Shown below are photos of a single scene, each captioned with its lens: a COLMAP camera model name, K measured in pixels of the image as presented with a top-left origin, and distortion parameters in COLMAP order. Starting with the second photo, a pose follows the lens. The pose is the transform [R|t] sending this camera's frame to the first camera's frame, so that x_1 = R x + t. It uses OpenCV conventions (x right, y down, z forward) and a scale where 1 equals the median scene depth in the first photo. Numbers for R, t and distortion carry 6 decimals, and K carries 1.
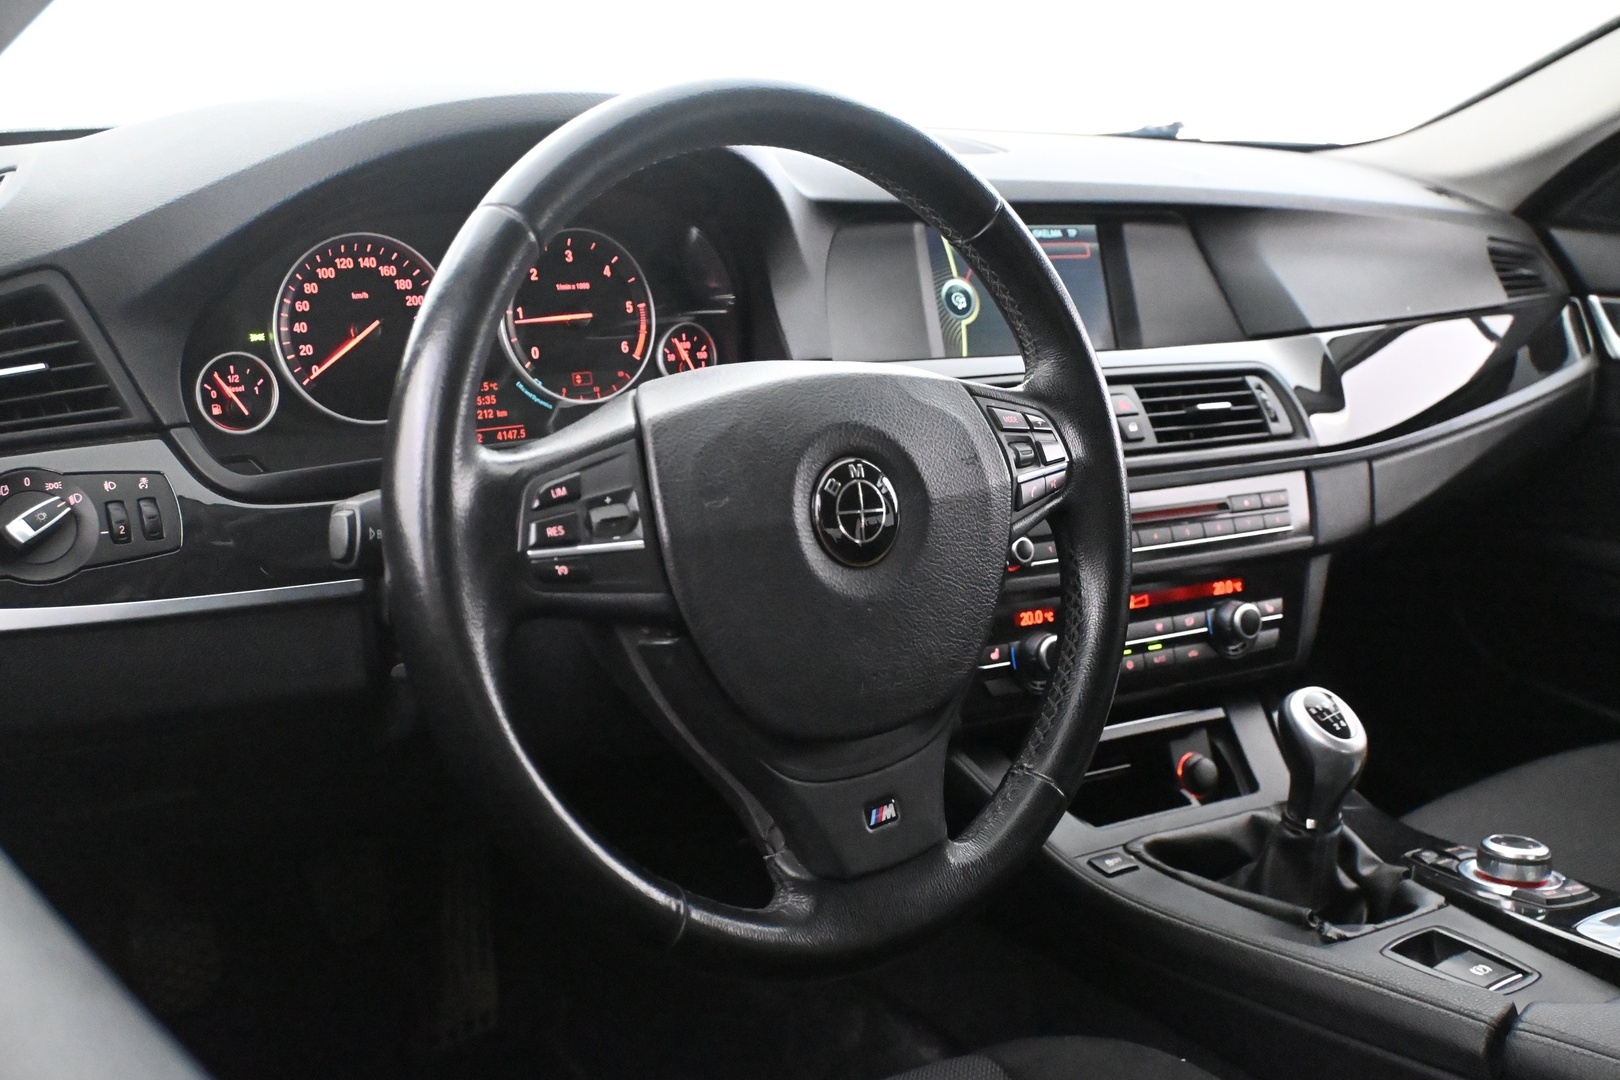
lens RADIAL K [[1644.0, 0, 819.5], [0, 1644.0, 536.2], [0, 0, 1]] dist [-0.005794, 0.000000]
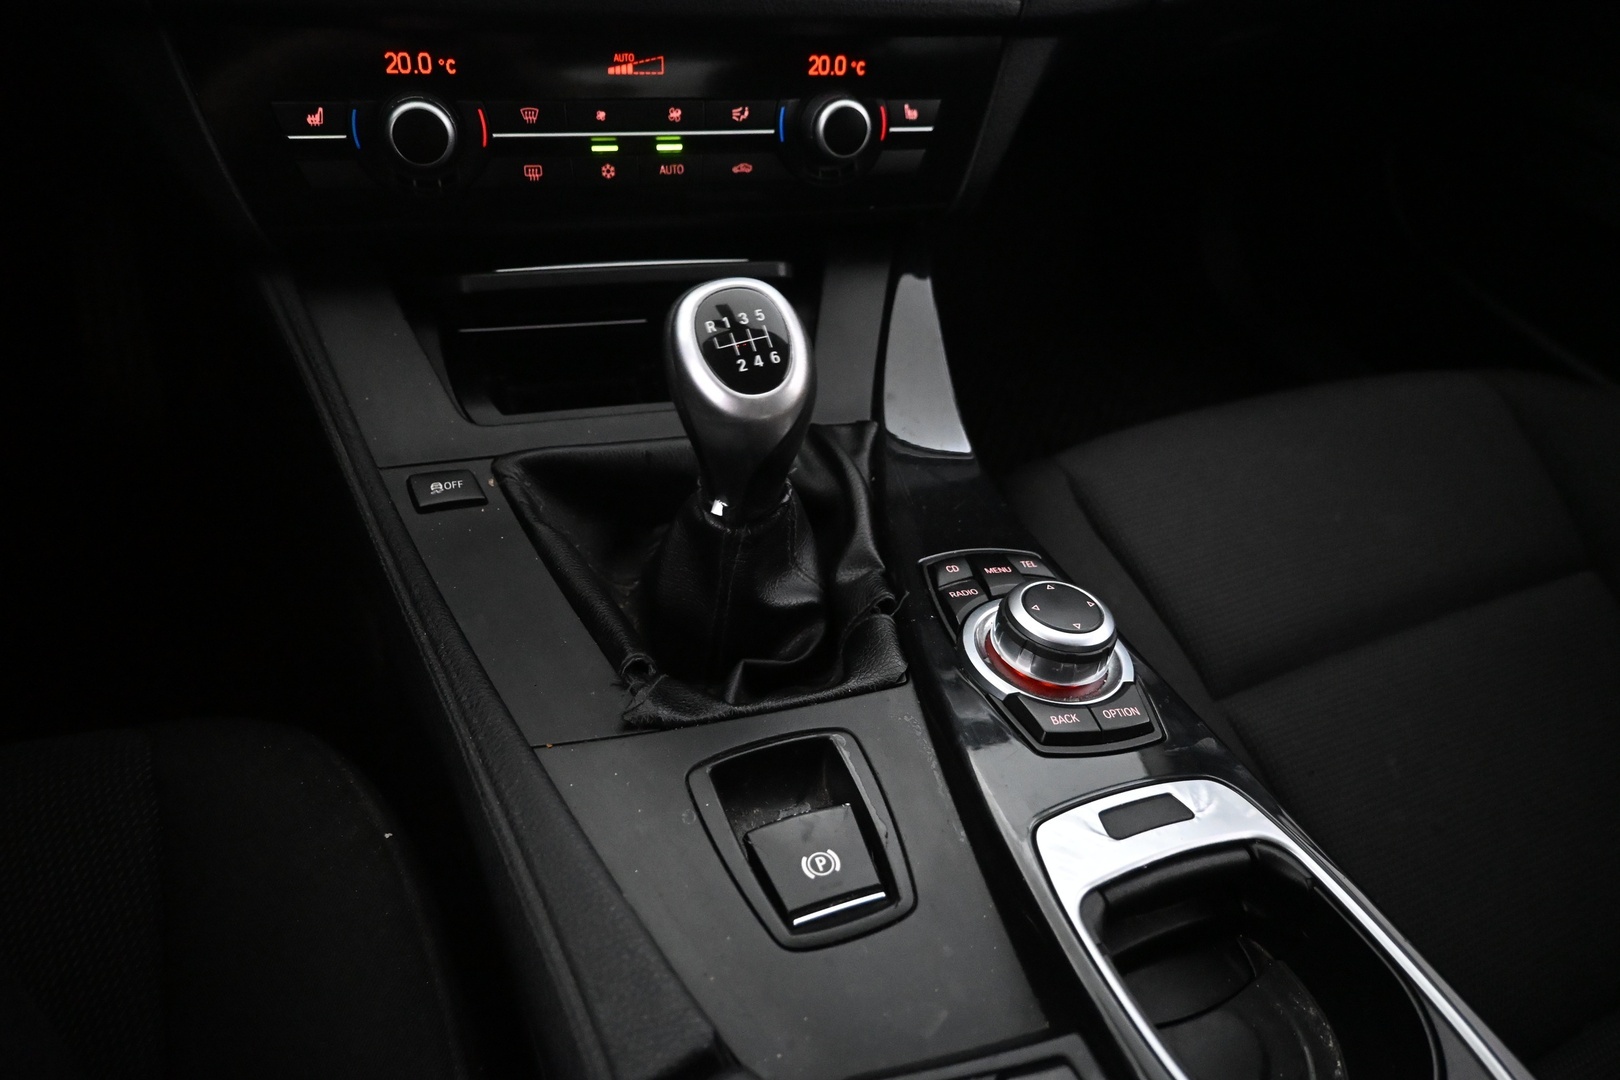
lens RADIAL K [[1090.9, 0, 808.1], [0, 1090.9, 530.4], [0, 0, 1]] dist [-0.010579, 0.007108]
pose [[0.969251, 0.210733, -0.127058, 0.361692], [-0.132549, 0.882142, 0.451946, 0.002024], [0.207323, -0.421208, 0.882950, 0.626204]]
